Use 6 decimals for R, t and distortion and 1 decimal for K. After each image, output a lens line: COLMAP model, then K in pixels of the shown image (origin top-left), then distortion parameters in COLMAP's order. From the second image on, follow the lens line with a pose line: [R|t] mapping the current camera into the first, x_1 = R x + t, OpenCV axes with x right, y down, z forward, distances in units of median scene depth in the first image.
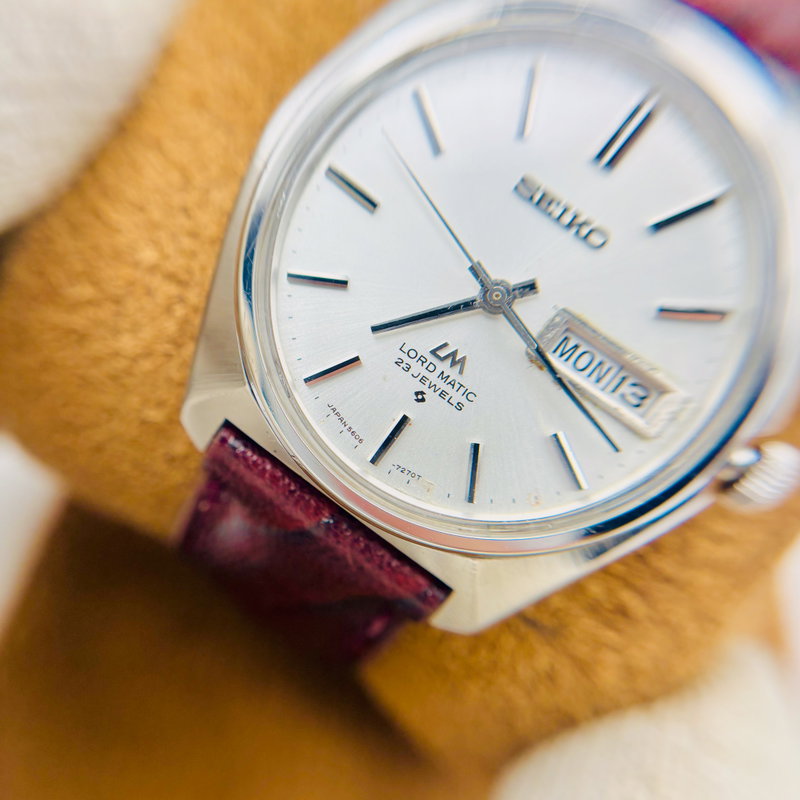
lens RADIAL K [[913.2, 0, 335.3], [0, 913.2, 422.7], [0, 0, 1]] dist [0.517532, 0.001620]
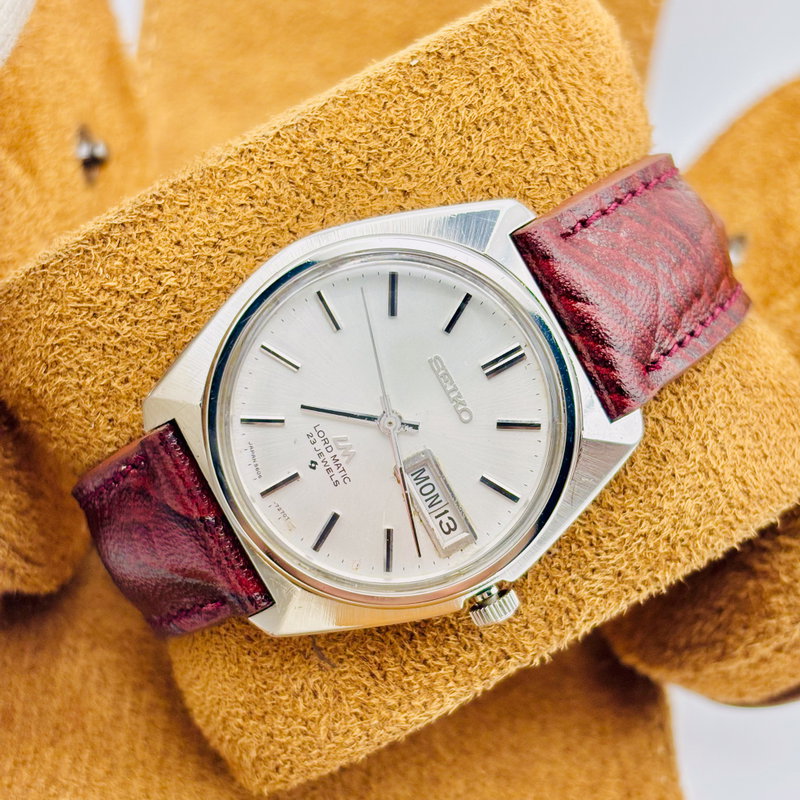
lens RADIAL K [[1623.7, 0, 420.4], [0, 1623.7, 395.3], [0, 0, 1]] dist [-0.406048, 9.582848]
pose [[0.904860, 0.412608, 0.104799, -0.057283], [-0.412686, 0.910609, -0.021963, -0.134727], [-0.104493, -0.023375, 0.994251, -1.386592]]
